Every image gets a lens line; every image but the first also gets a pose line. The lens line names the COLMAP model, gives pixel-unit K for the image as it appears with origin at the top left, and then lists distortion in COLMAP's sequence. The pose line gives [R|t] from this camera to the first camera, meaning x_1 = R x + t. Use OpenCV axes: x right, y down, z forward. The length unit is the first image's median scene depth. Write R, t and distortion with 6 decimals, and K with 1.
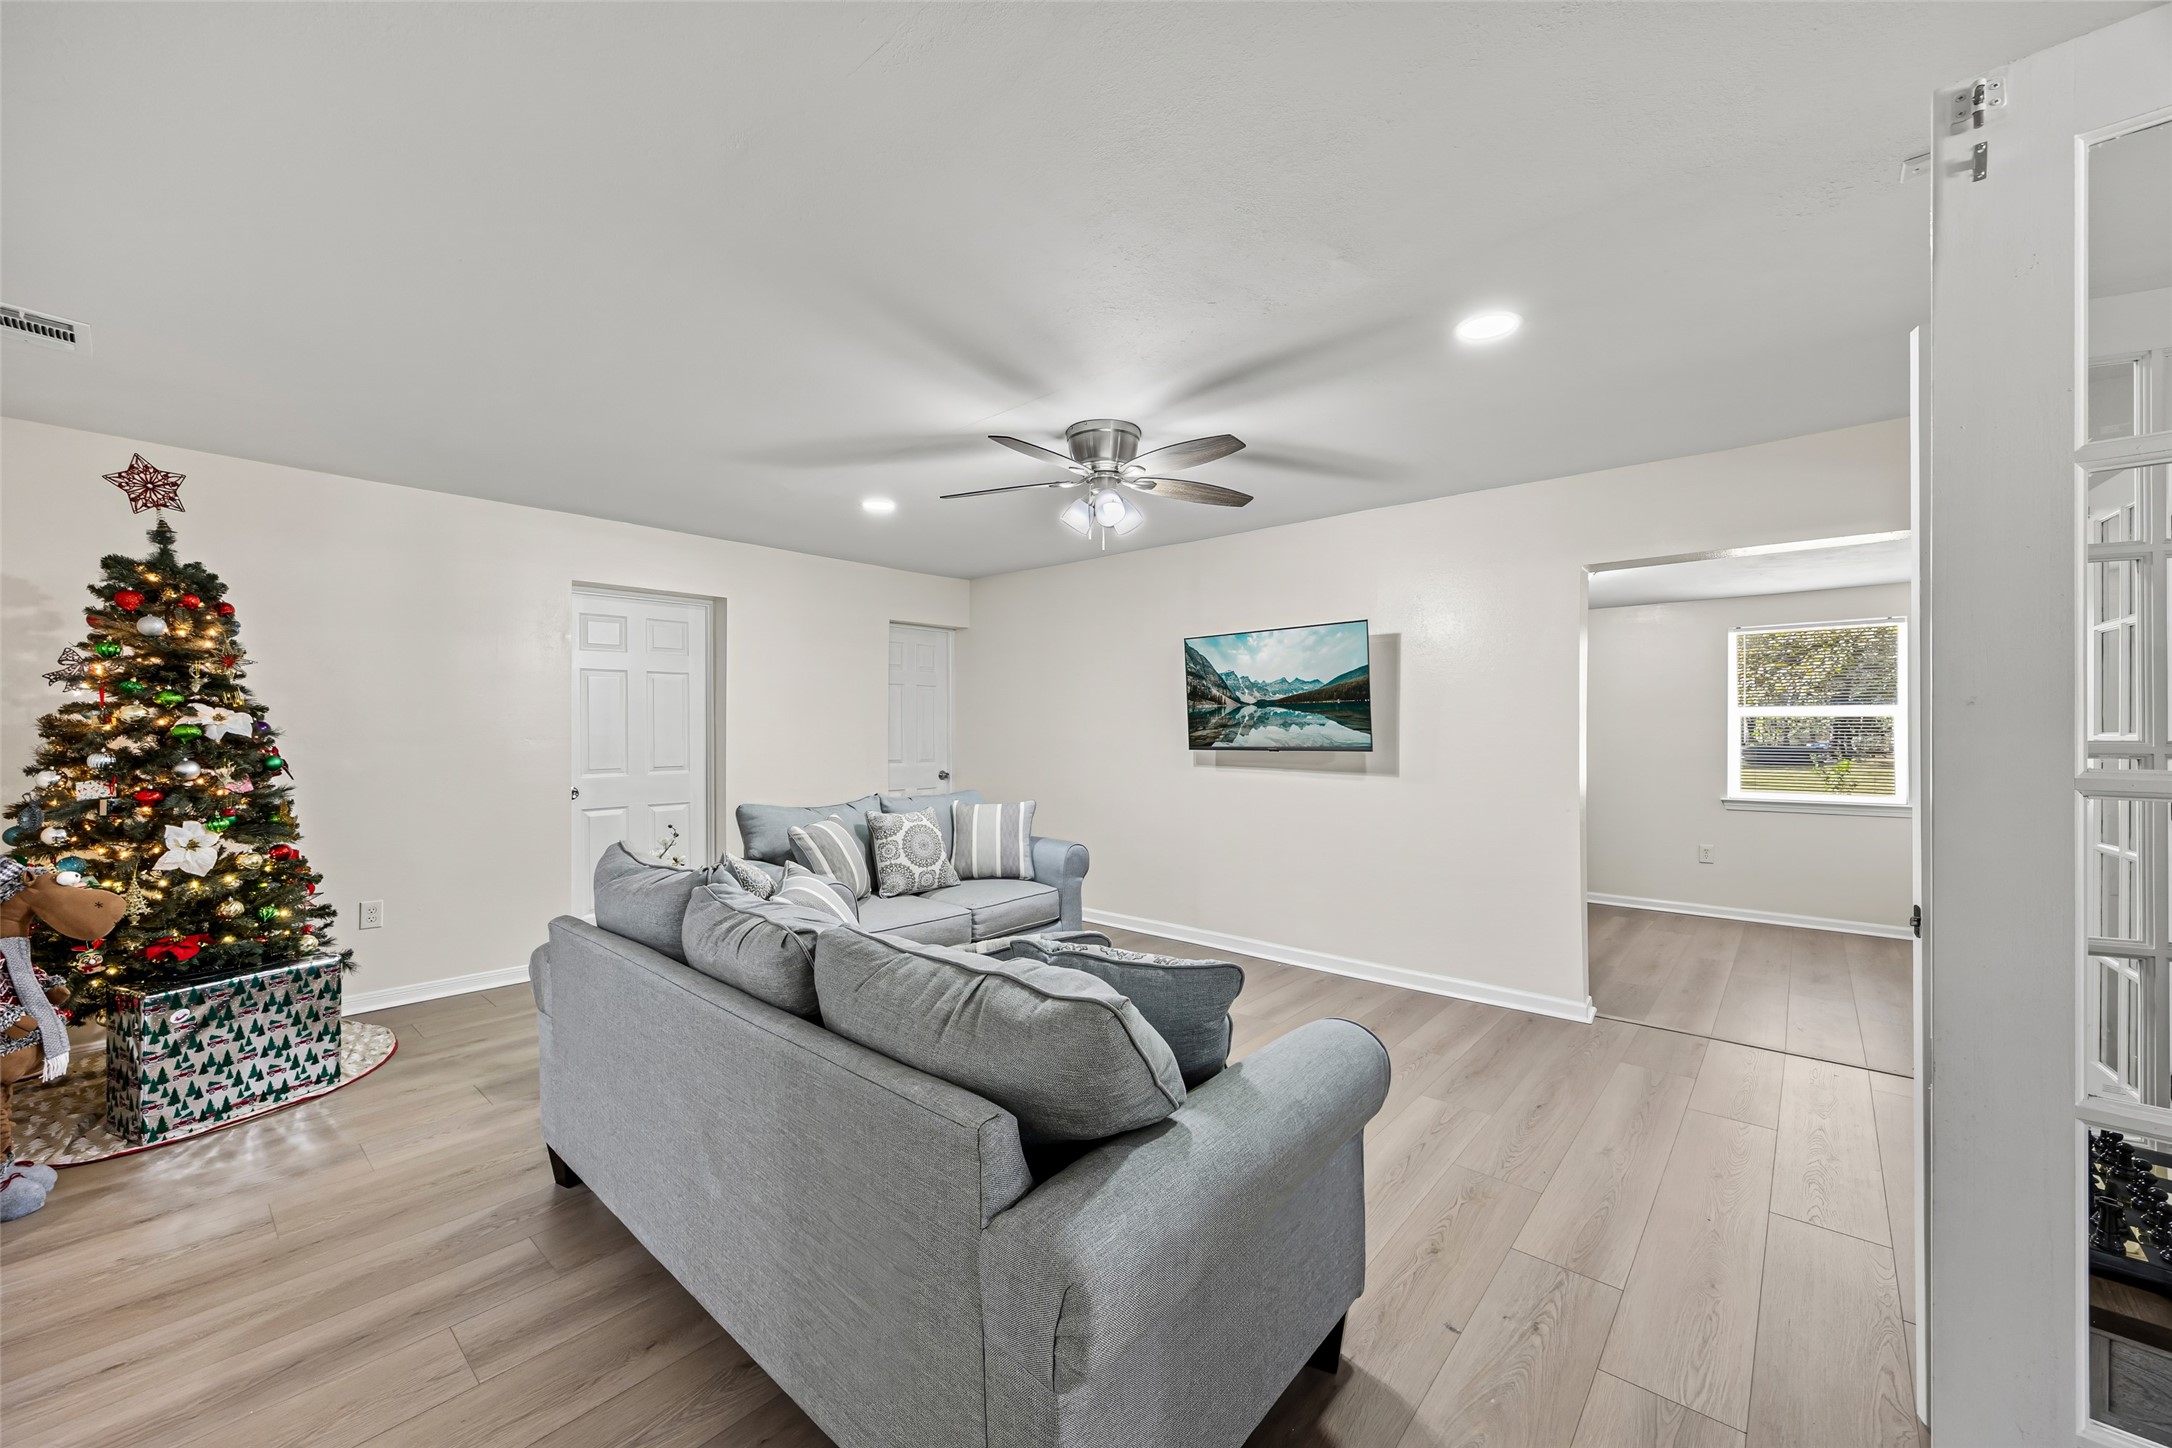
lens RADIAL K [[834.3, 0, 1086.0], [0, 834.3, 724.0], [0, 0, 1]] dist [0.000208, 0.000058]
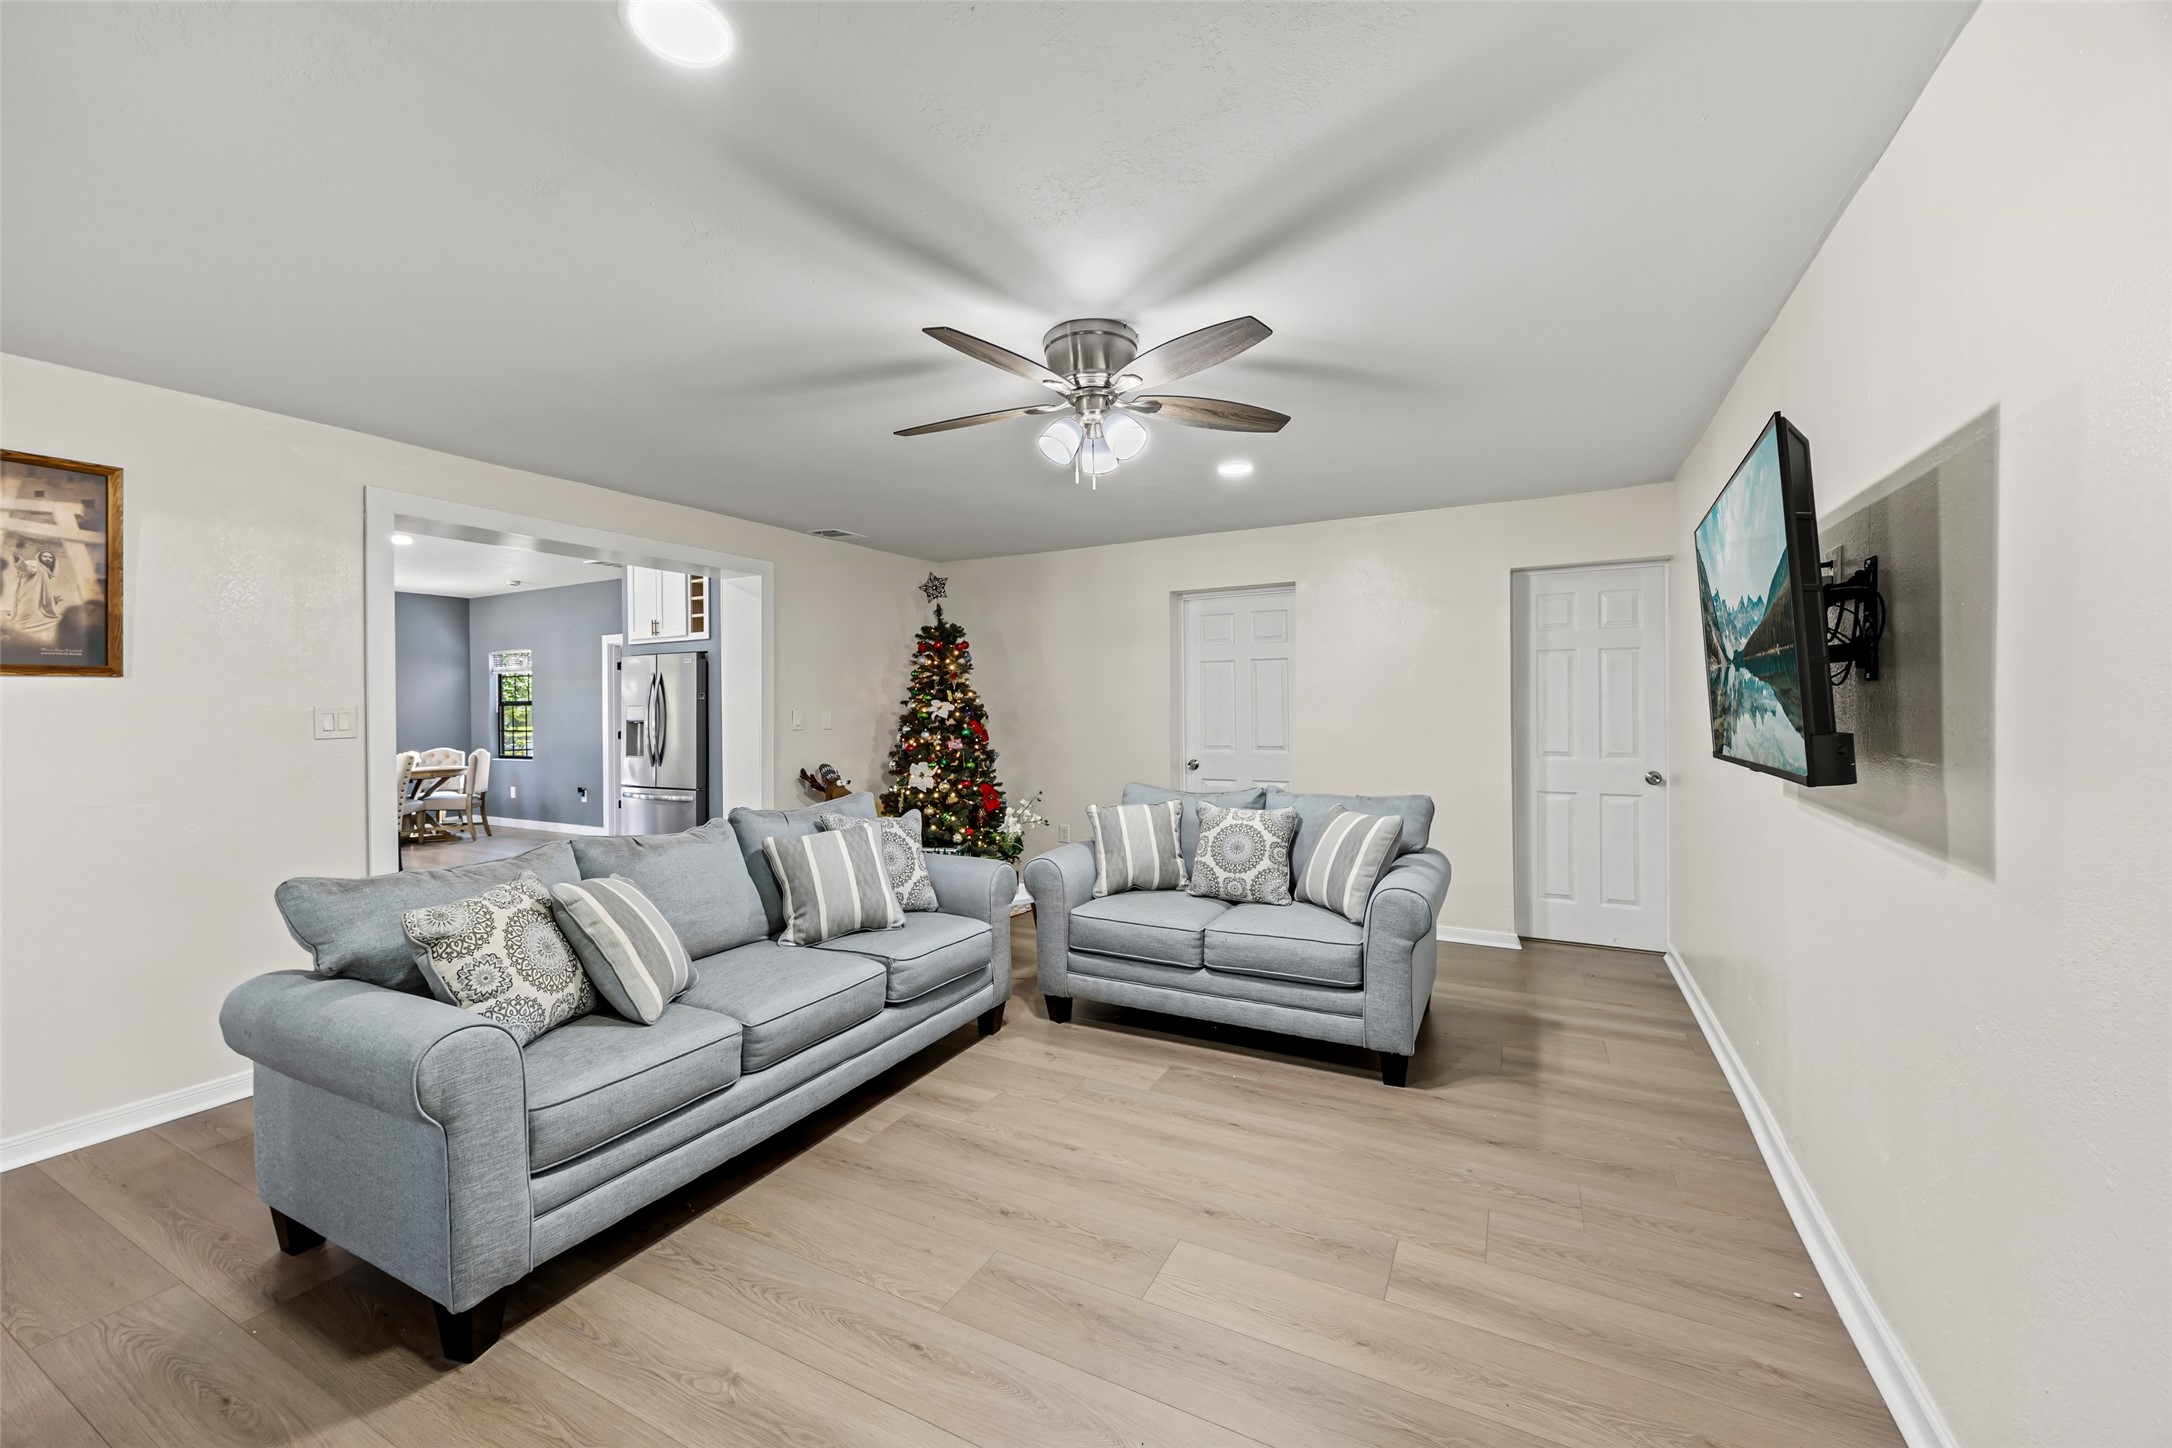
lens RADIAL K [[854.3, 0, 1081.7], [0, 854.3, 681.4], [0, 0, 1]] dist [-0.000909, -0.000057]
pose [[0.230748, -0.031291, -0.972510, 0.819828], [0.013017, 0.999493, -0.029070, -0.005166], [0.972927, -0.005951, 0.231038, 0.819696]]
